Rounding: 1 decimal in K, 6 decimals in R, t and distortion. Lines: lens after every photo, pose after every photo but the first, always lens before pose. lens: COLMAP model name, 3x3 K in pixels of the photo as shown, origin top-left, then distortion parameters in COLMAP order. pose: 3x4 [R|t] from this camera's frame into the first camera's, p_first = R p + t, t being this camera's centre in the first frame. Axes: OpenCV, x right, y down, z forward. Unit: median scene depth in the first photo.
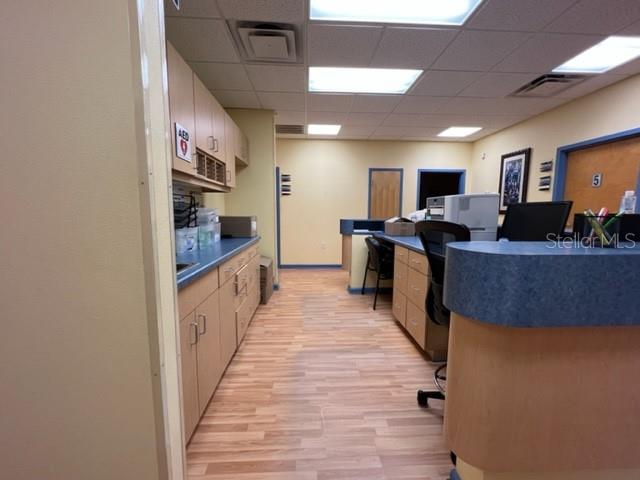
lens RADIAL K [[272.6, 0, 320.8], [0, 272.6, 238.0], [0, 0, 1]] dist [0.000624, -0.000022]
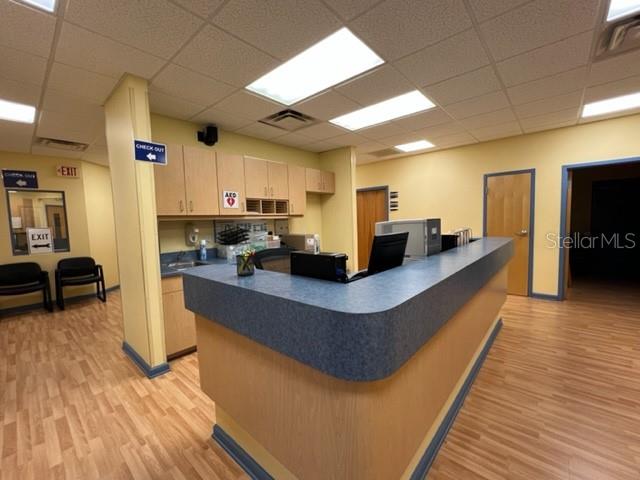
lens RADIAL K [[272.6, 0, 320.8], [0, 272.6, 238.0], [0, 0, 1]] dist [0.000624, -0.000022]
pose [[0.715115, 0.021680, -0.698670, 0.419931], [-0.037497, 0.999270, -0.007372, -0.031290], [0.698000, 0.031470, 0.715406, 0.034361]]
